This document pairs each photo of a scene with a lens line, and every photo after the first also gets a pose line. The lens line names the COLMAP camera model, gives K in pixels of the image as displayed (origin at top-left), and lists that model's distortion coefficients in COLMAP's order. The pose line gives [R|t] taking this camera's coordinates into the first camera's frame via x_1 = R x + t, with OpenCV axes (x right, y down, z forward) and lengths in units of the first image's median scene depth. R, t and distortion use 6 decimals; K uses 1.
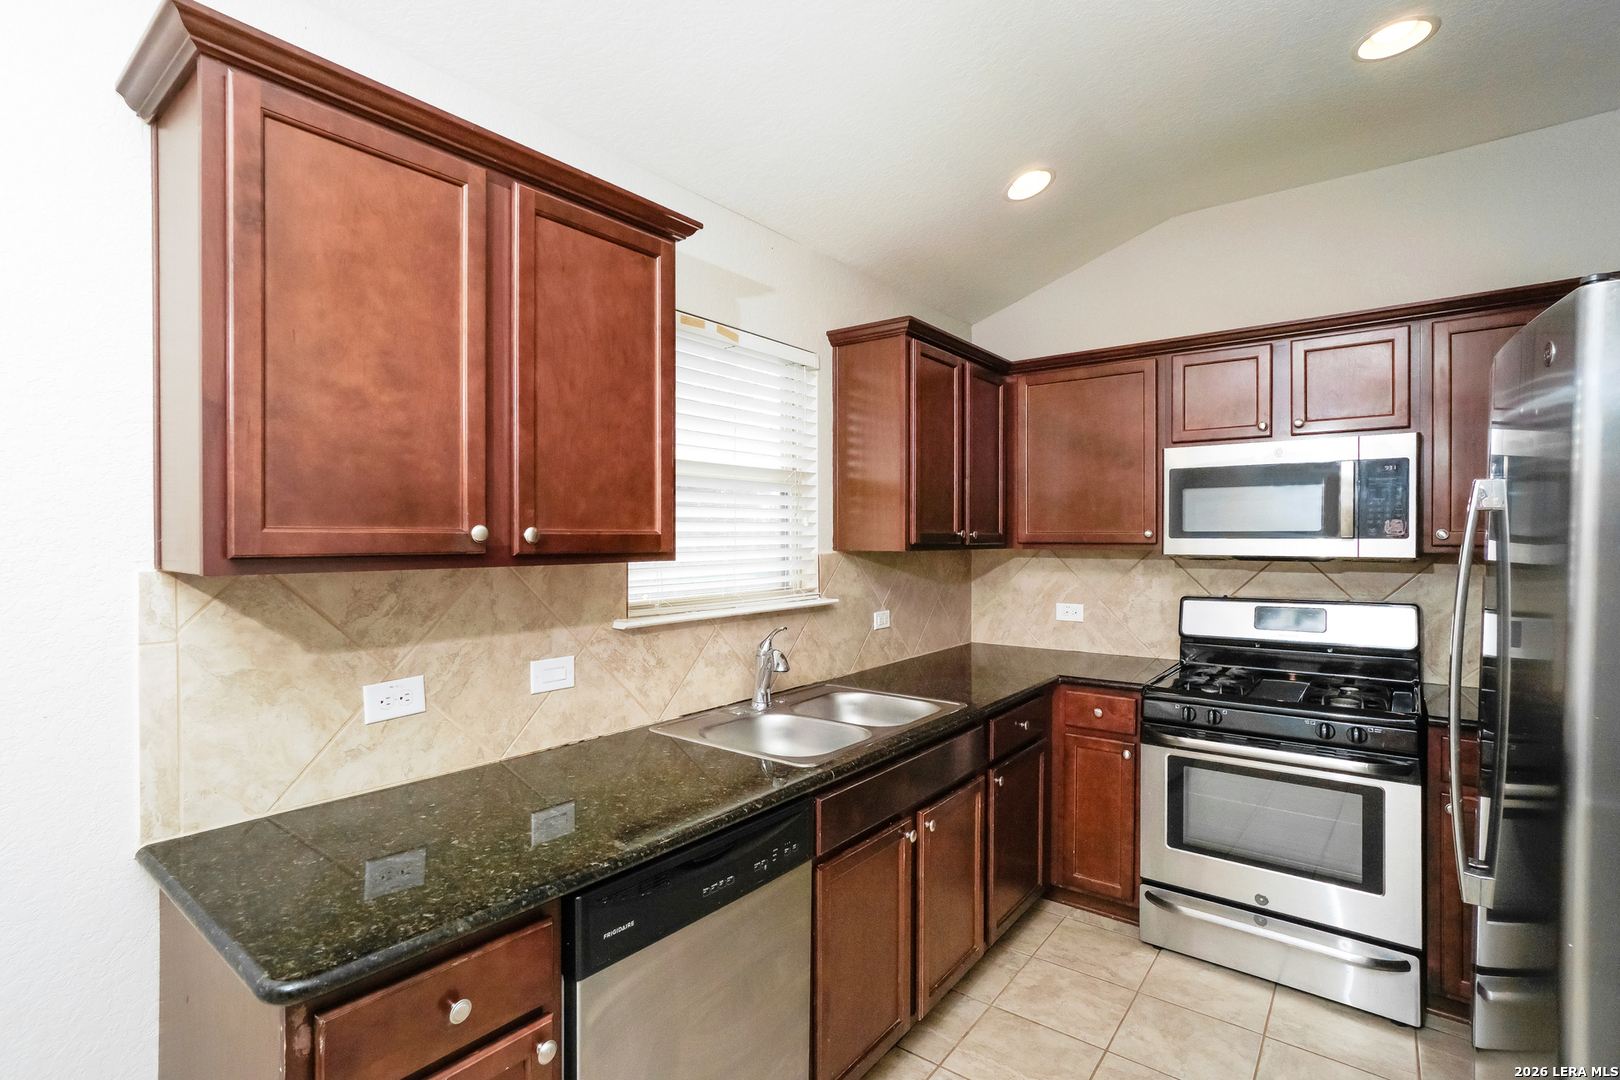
lens RADIAL K [[772.1, 0, 802.6], [0, 772.1, 542.9], [0, 0, 1]] dist [-0.002805, 0.000785]
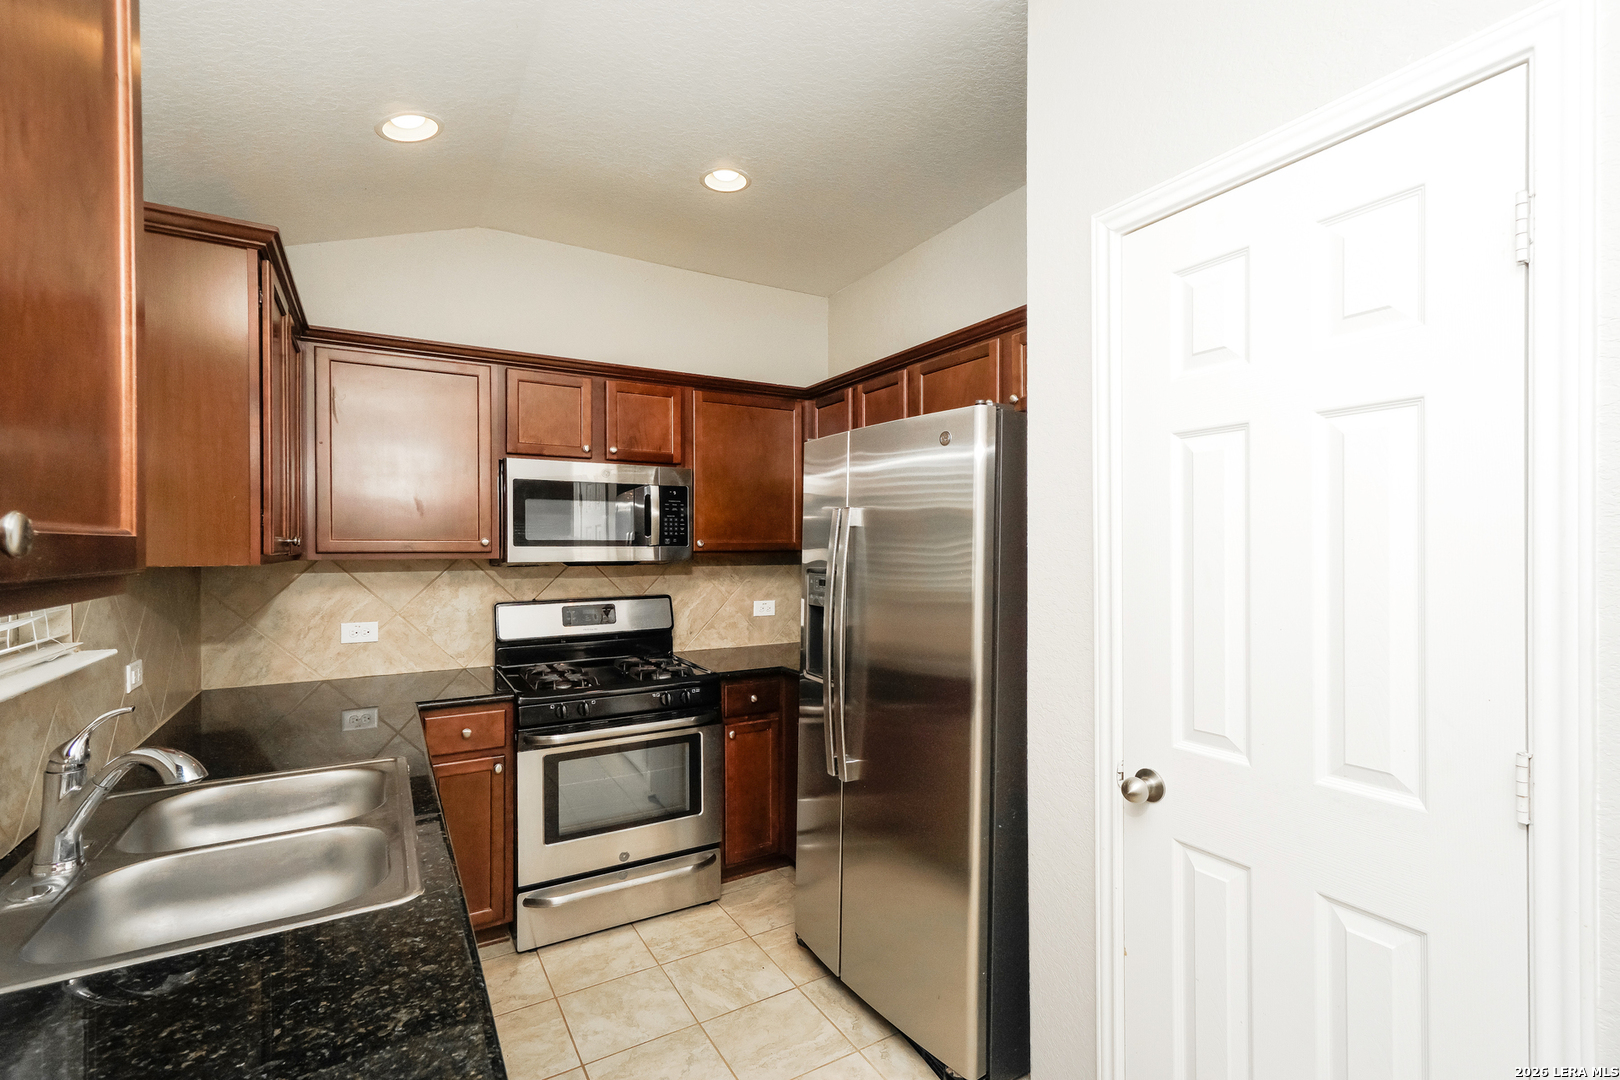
lens RADIAL K [[714.3, 0, 799.4], [0, 714.3, 544.4], [0, 0, 1]] dist [0.000811, -0.000294]
pose [[0.366492, 0.003818, 0.930413, -0.286424], [0.009296, 0.999927, -0.007765, 0.002650], [-0.930375, 0.011495, 0.366429, 0.323129]]
